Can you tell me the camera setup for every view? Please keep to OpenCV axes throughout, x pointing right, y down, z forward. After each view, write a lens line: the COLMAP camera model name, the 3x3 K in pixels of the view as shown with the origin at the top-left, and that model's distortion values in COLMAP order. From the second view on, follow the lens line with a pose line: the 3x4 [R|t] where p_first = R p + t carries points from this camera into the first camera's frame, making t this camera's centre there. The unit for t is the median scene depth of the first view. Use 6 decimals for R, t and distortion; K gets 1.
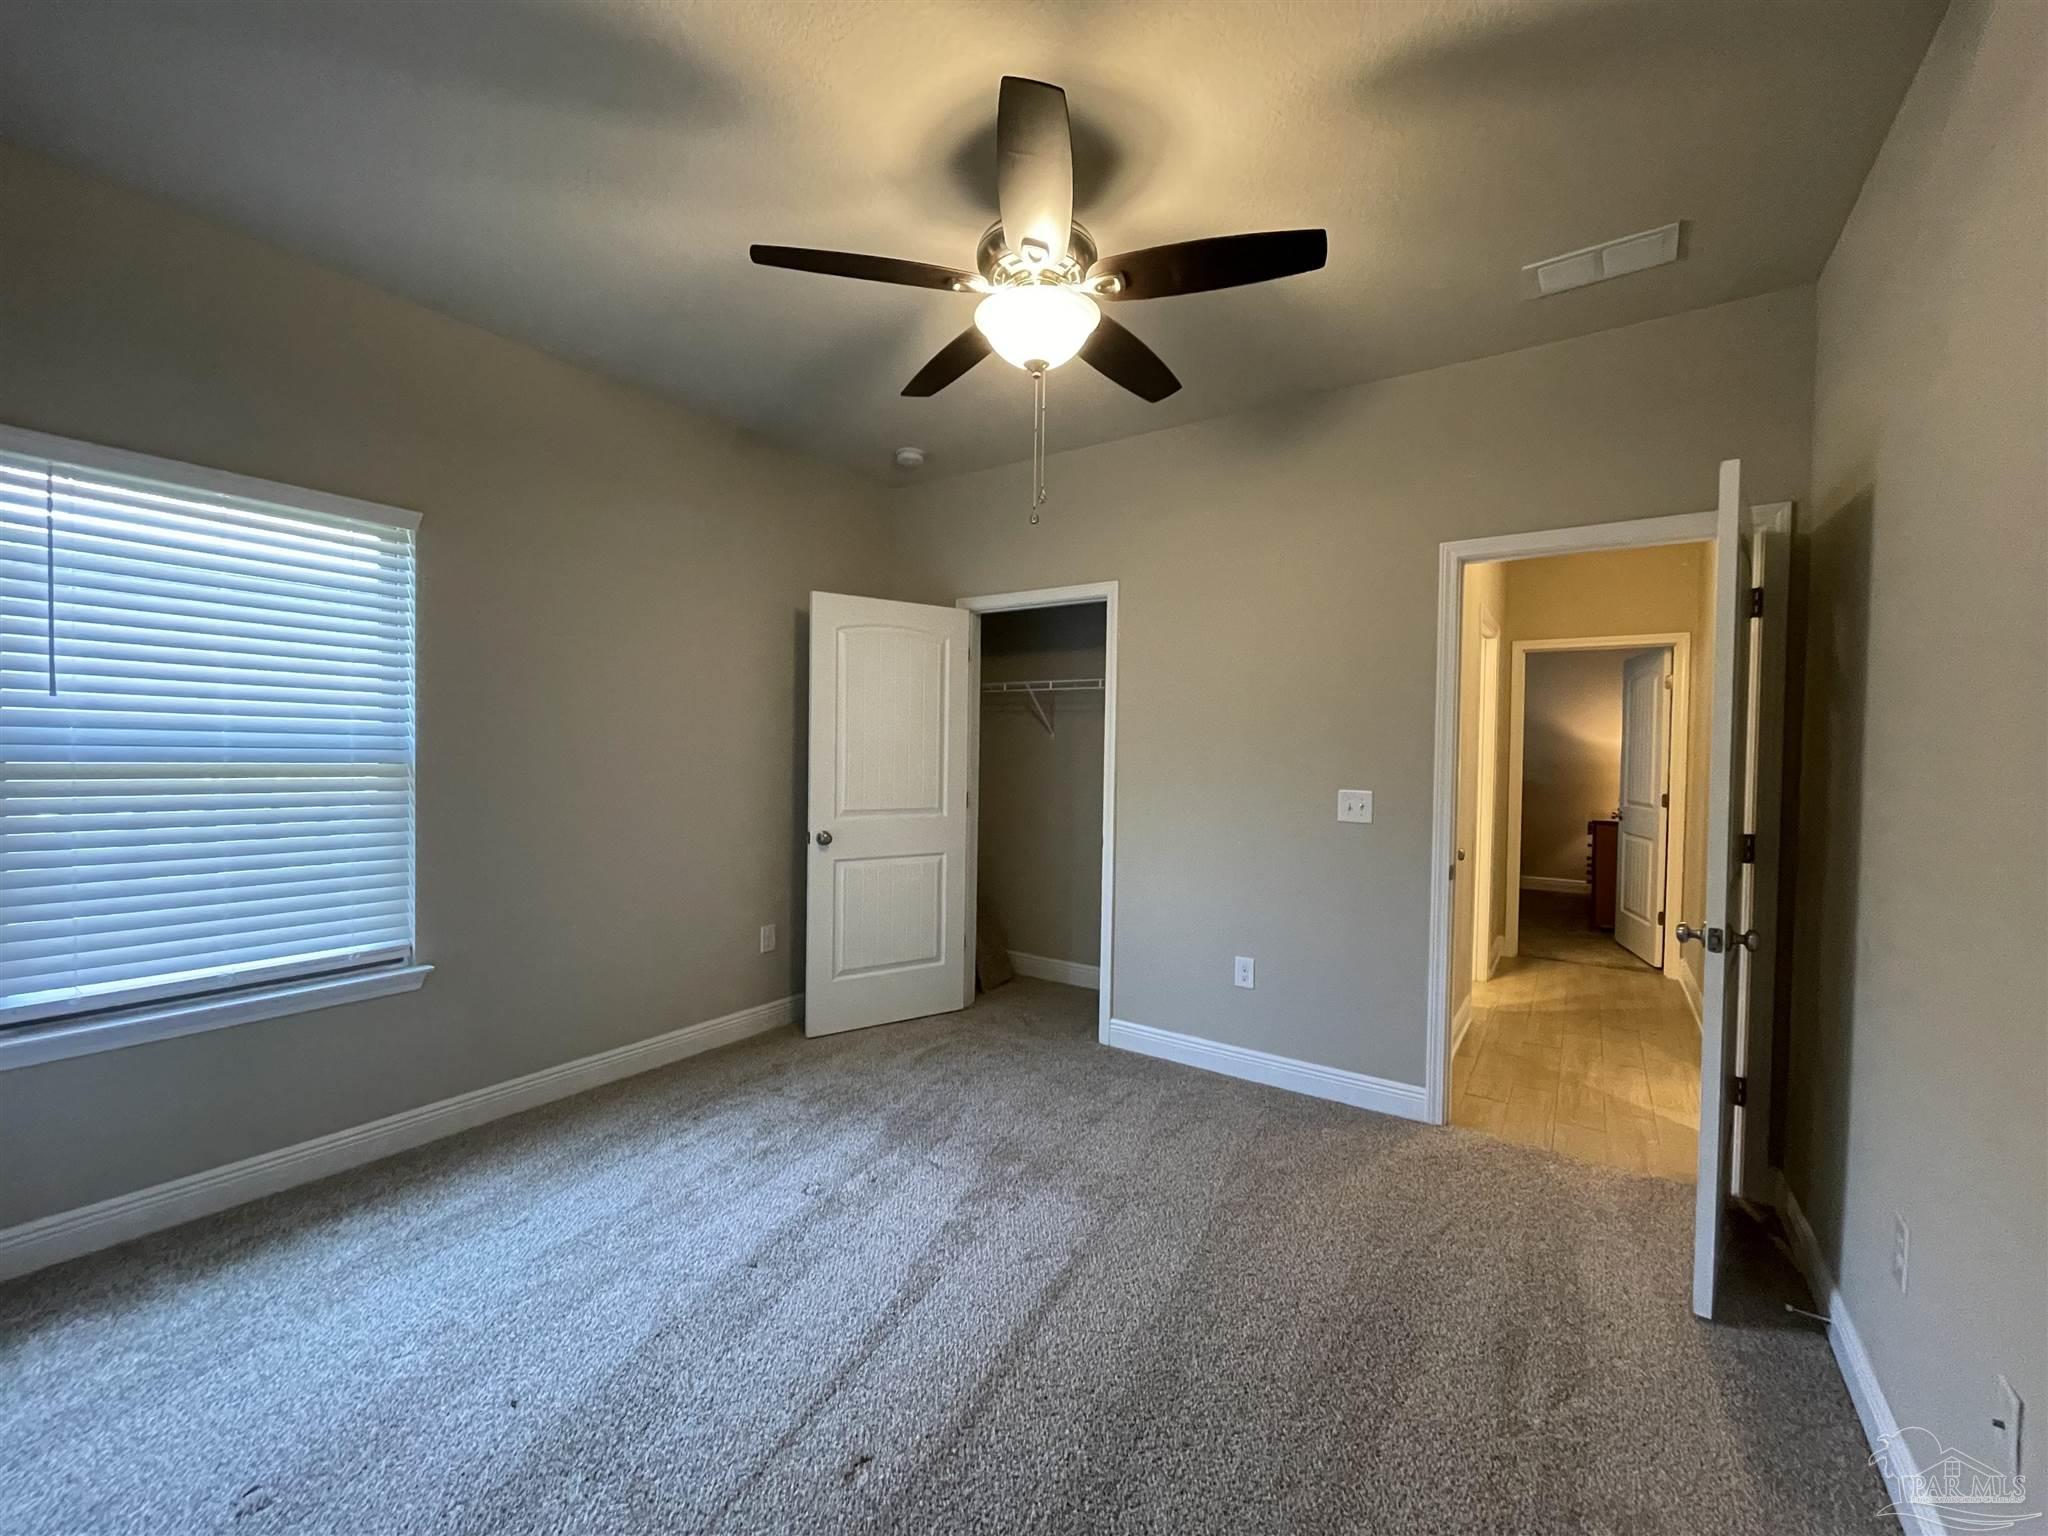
lens RADIAL K [[826.4, 0, 1025.9], [0, 826.4, 765.5], [0, 0, 1]] dist [0.000533, -0.000019]
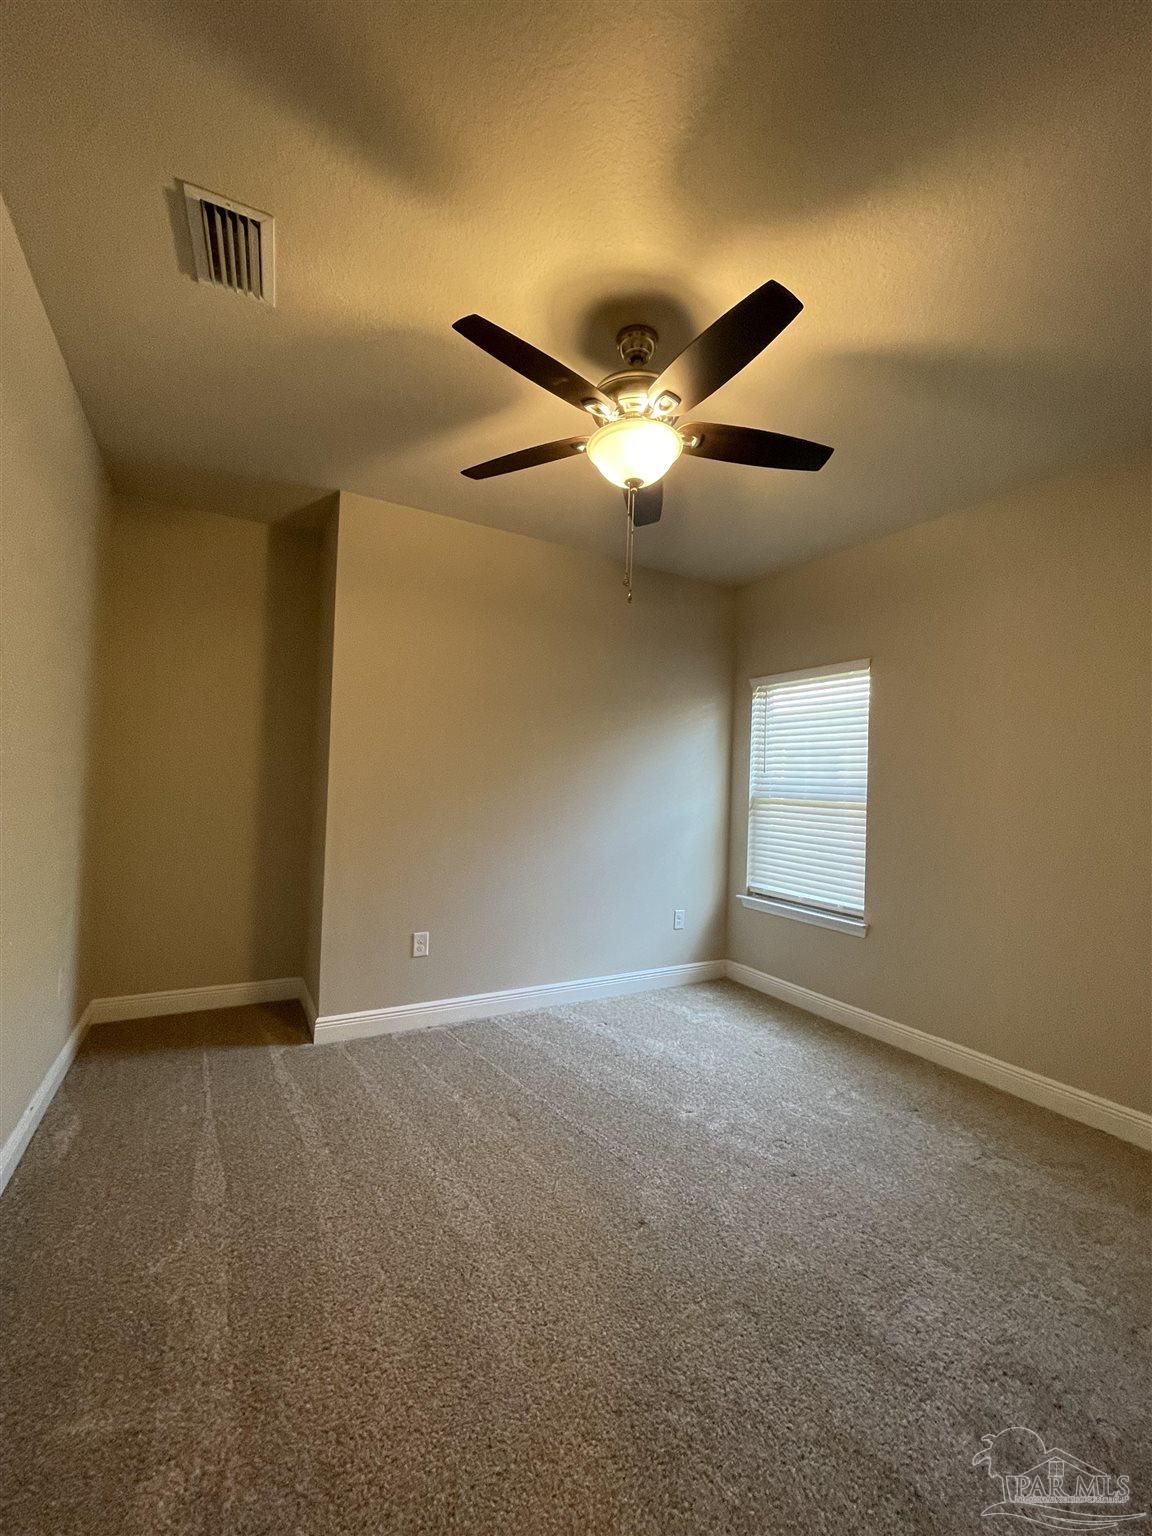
lens RADIAL K [[619.8, 0, 579.2], [0, 619.8, 768.8], [0, 0, 1]] dist [0.000533, -0.000019]
pose [[-0.412689, -0.045004, -0.909759, 0.680207], [-0.055660, 0.998158, -0.024129, -0.012028], [0.909170, 0.040680, -0.414434, 0.992069]]
